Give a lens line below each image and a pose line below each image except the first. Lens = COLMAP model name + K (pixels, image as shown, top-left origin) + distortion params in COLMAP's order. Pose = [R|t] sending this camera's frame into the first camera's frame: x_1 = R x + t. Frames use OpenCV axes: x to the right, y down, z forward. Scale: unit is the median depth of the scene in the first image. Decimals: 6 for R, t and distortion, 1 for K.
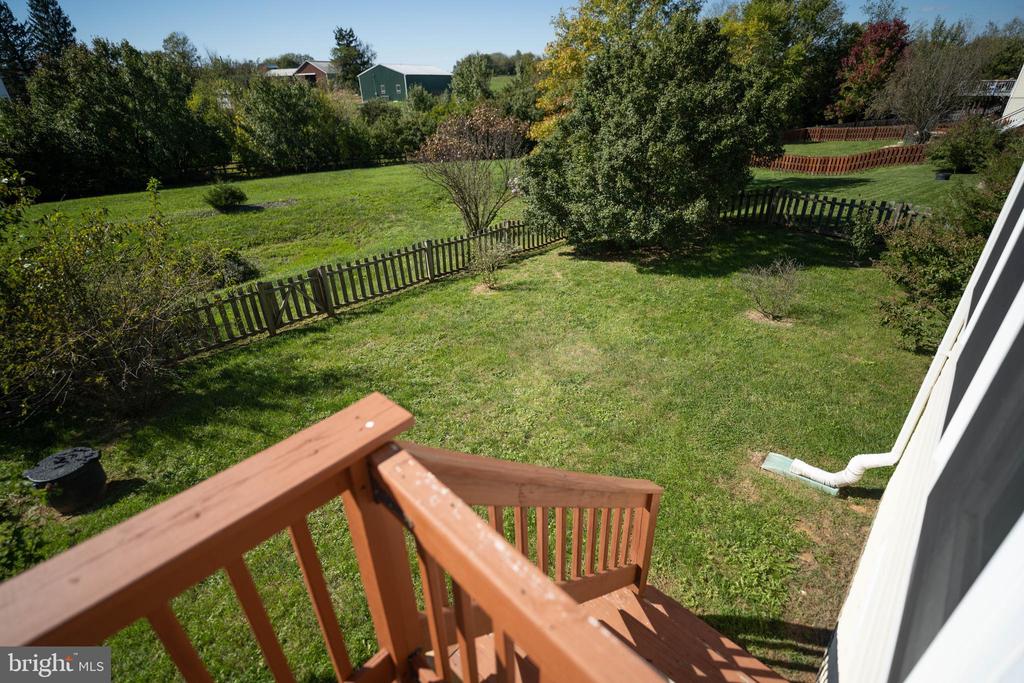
lens RADIAL K [[471.3, 0, 510.5], [0, 471.3, 328.1], [0, 0, 1]] dist [0.000618, -0.000180]
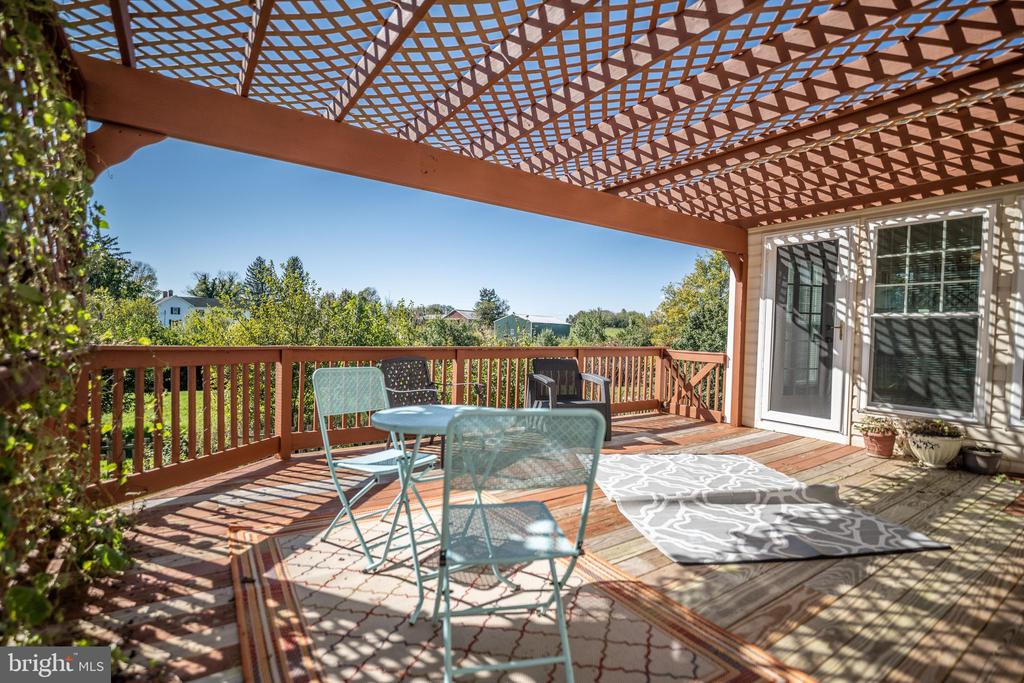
lens RADIAL K [[471.3, 0, 510.5], [0, 471.3, 328.1], [0, 0, 1]] dist [0.000618, -0.000180]
pose [[0.974458, 0.048876, -0.219185, -0.015253], [-0.146000, 0.879488, -0.452973, 0.057672], [0.170632, 0.473404, 0.864161, -0.091196]]
